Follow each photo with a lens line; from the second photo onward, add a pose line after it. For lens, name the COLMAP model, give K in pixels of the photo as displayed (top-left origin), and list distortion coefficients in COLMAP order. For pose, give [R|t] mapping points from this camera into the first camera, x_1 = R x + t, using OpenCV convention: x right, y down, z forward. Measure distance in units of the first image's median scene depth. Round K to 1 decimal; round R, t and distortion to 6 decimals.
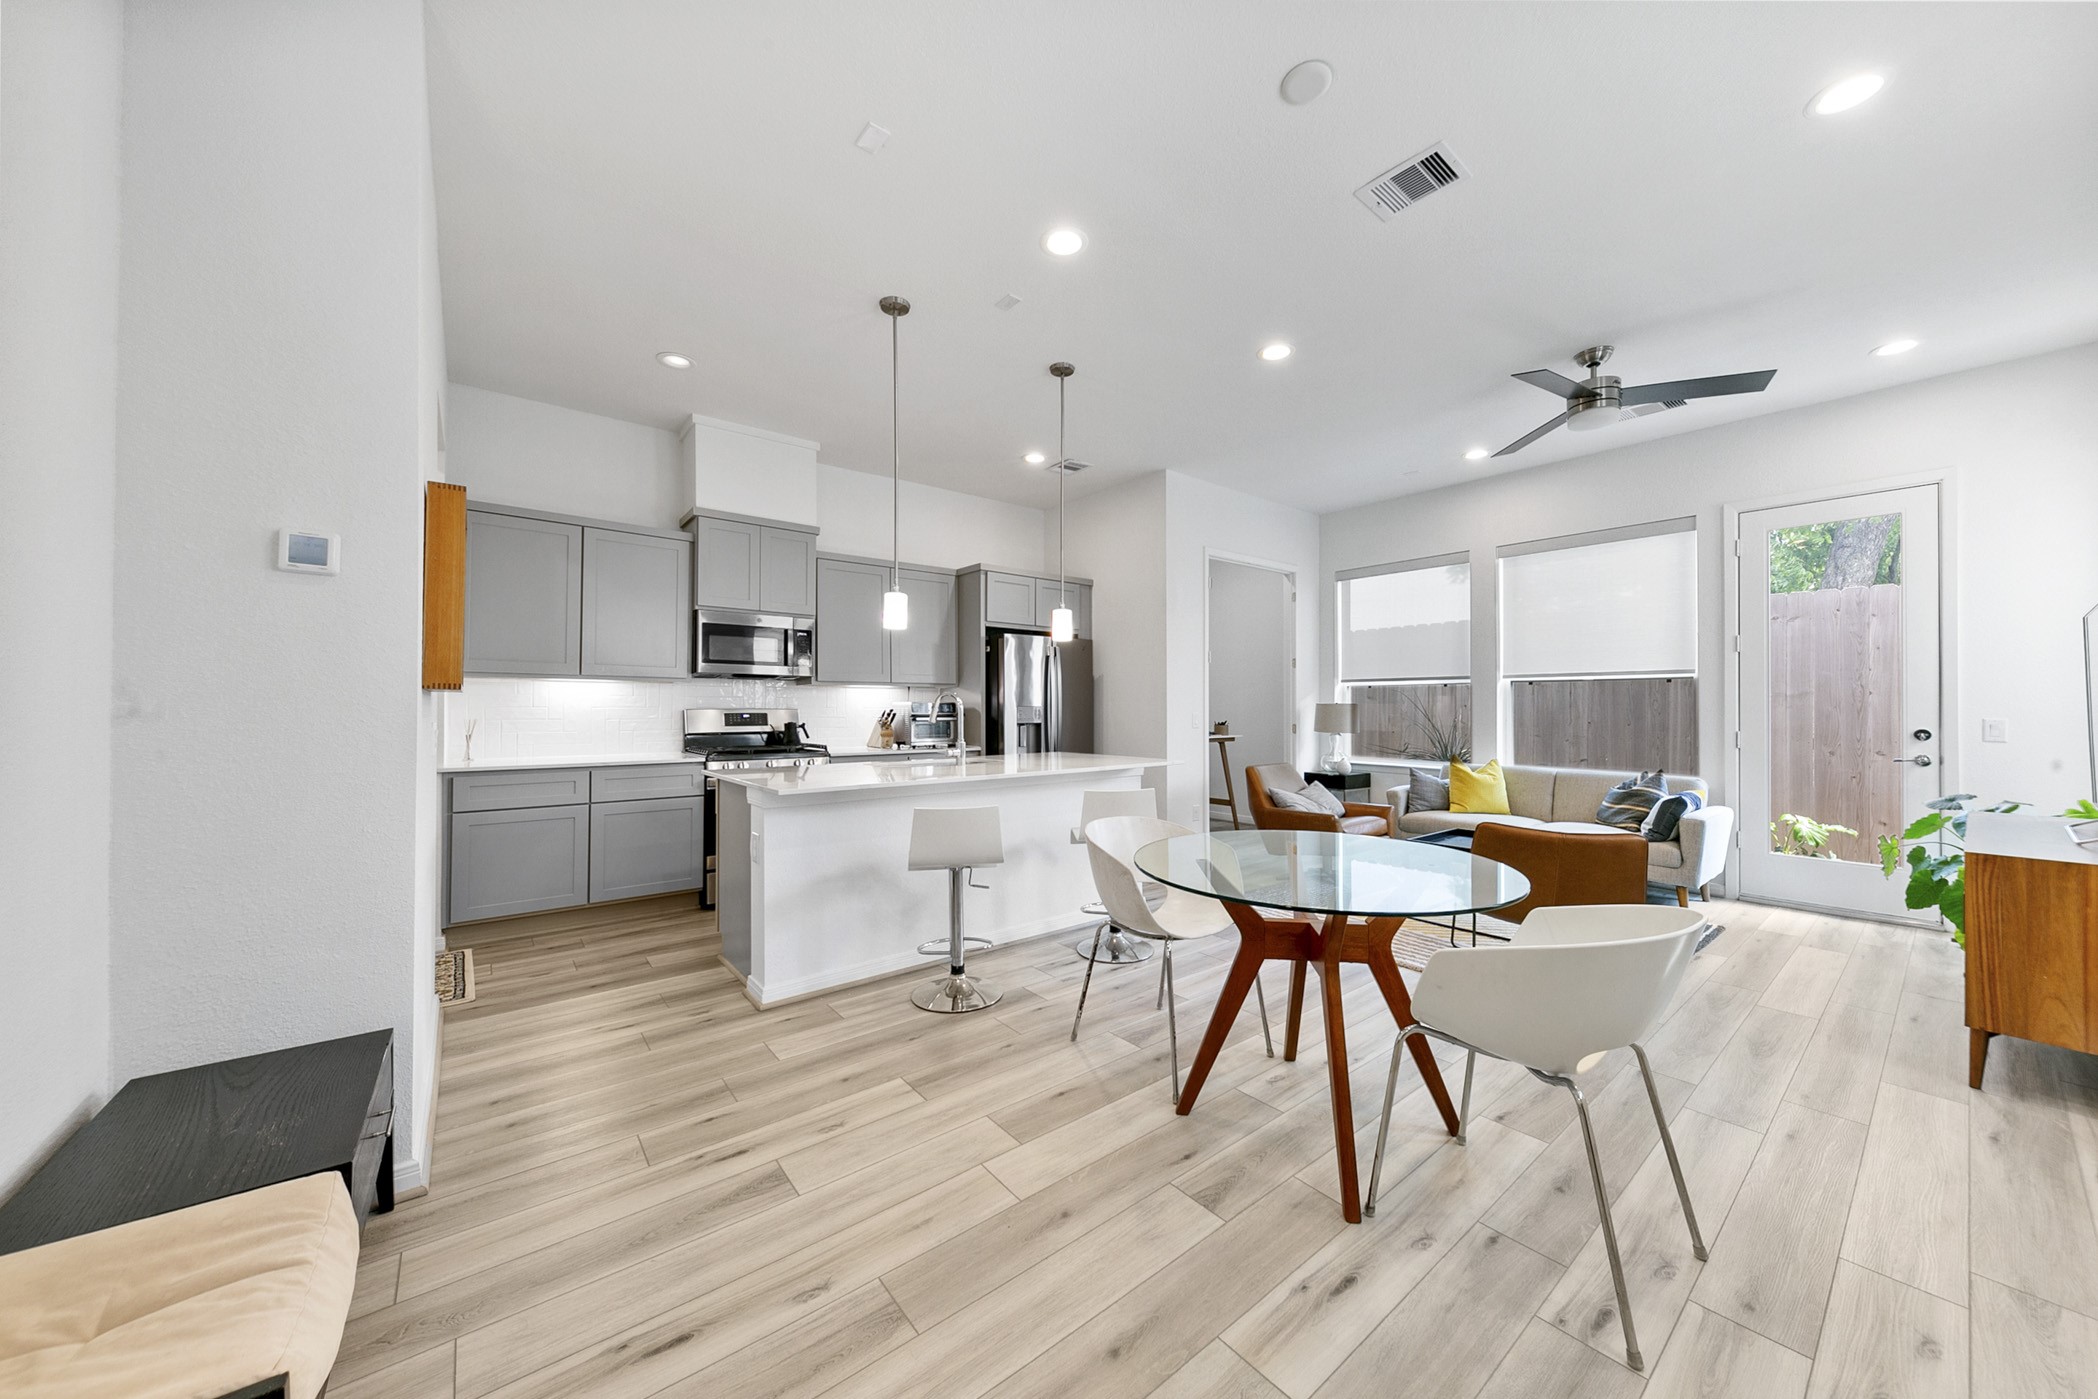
lens RADIAL K [[731.2, 0, 1053.2], [0, 731.2, 686.6], [0, 0, 1]] dist [-0.000118, -0.000105]
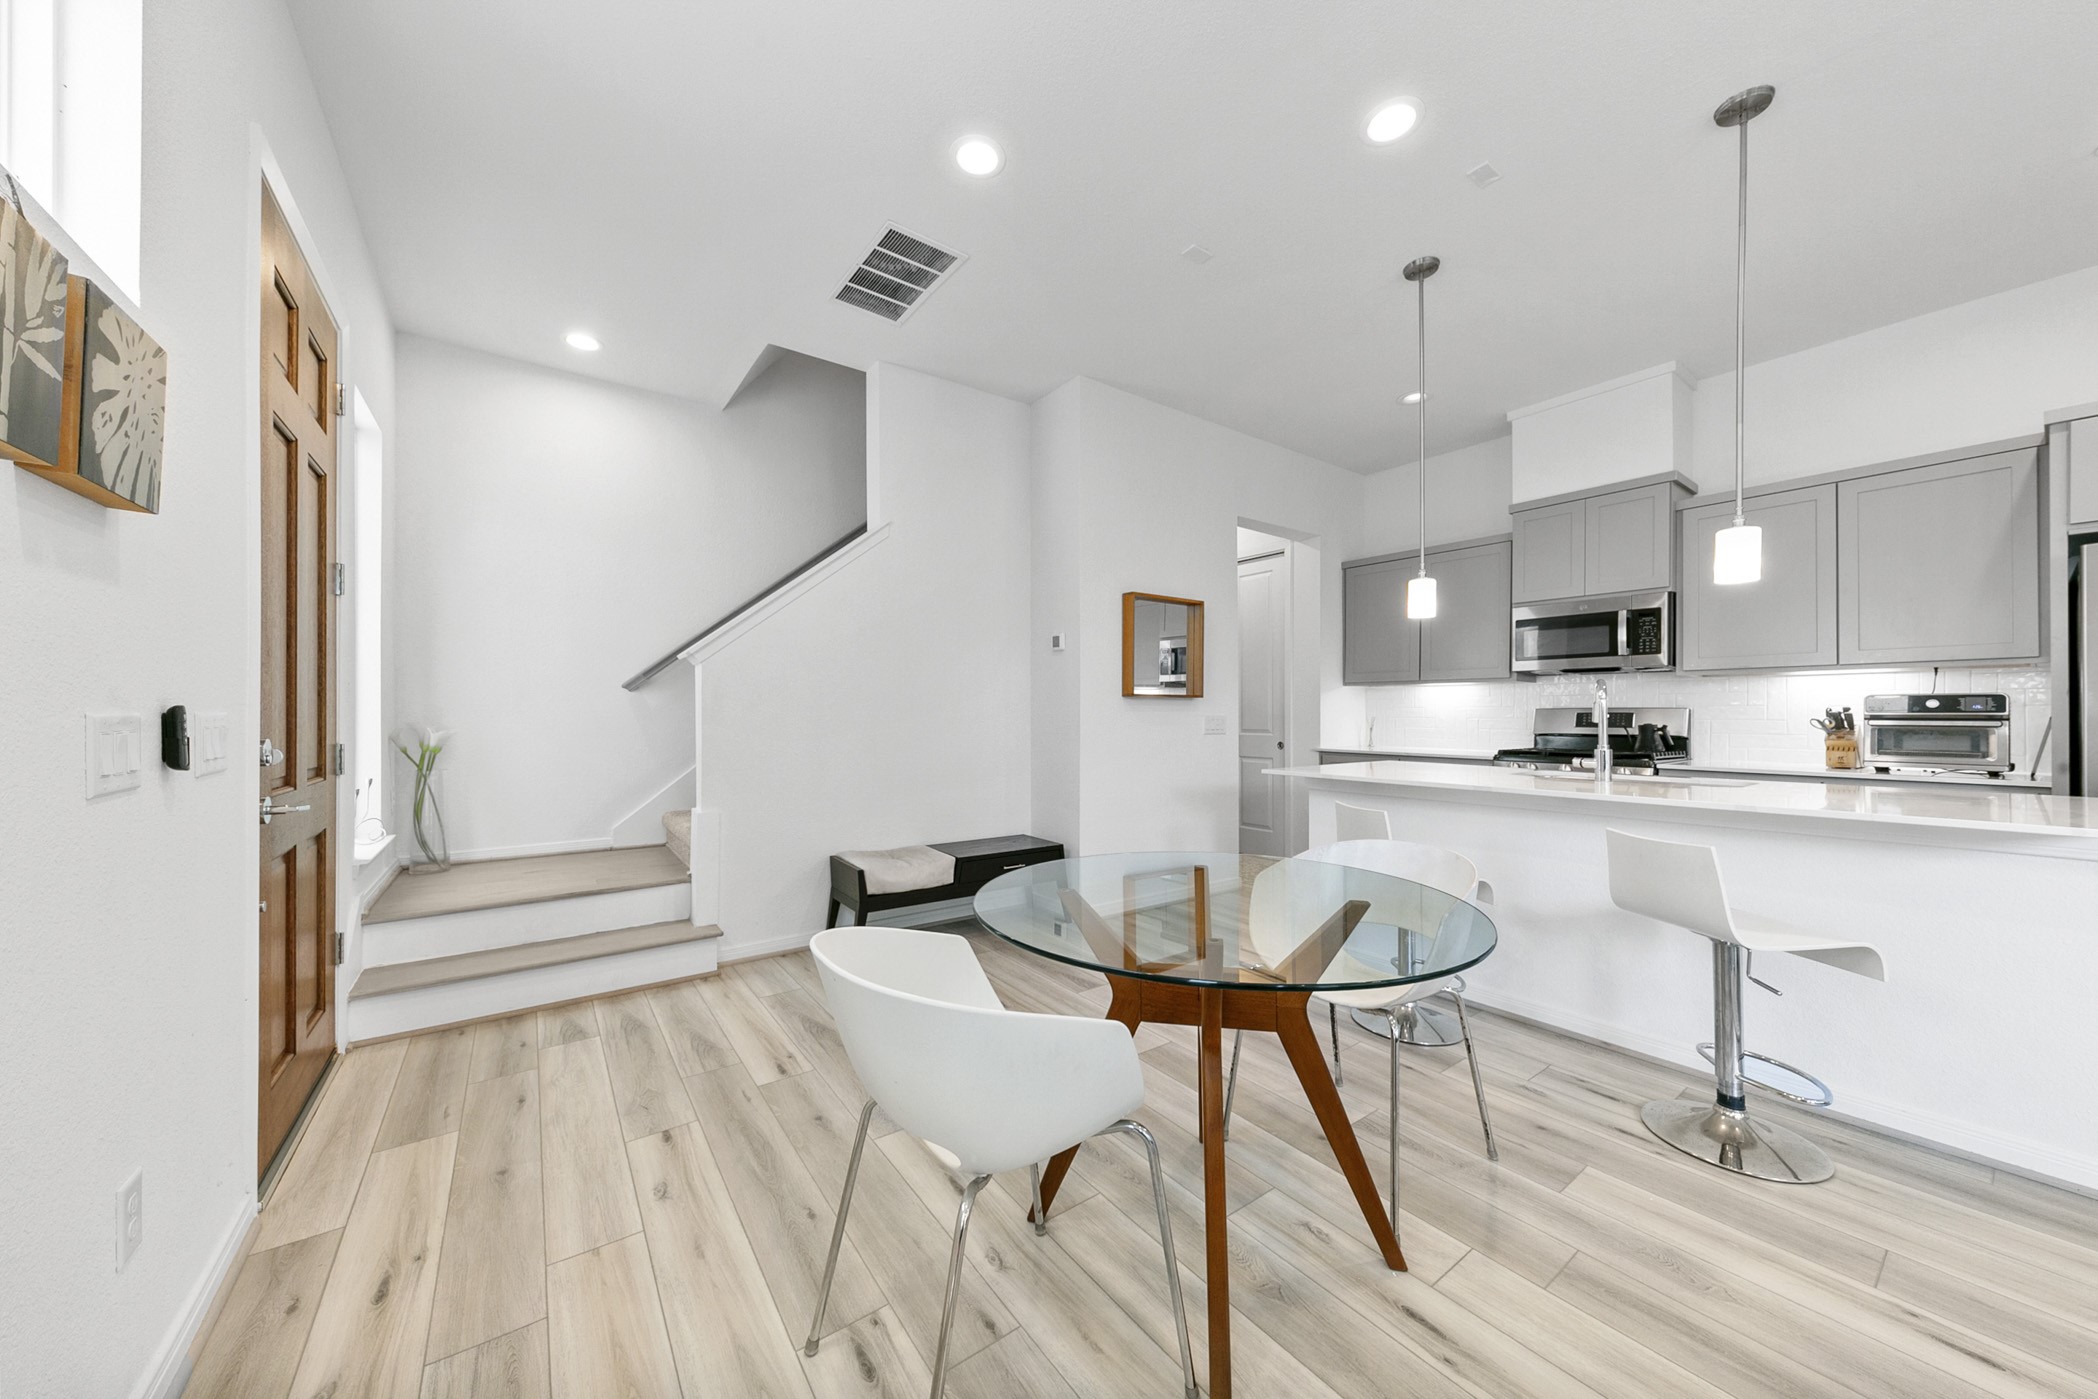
lens RADIAL K [[718.7, 0, 1046.6], [0, 718.7, 711.7], [0, 0, 1]] dist [0.000179, -0.000008]
pose [[-0.053744, -0.003715, -0.998548, 0.578561], [0.028407, 0.999583, -0.005248, 0.025186], [0.998151, -0.028647, -0.053616, 0.459472]]
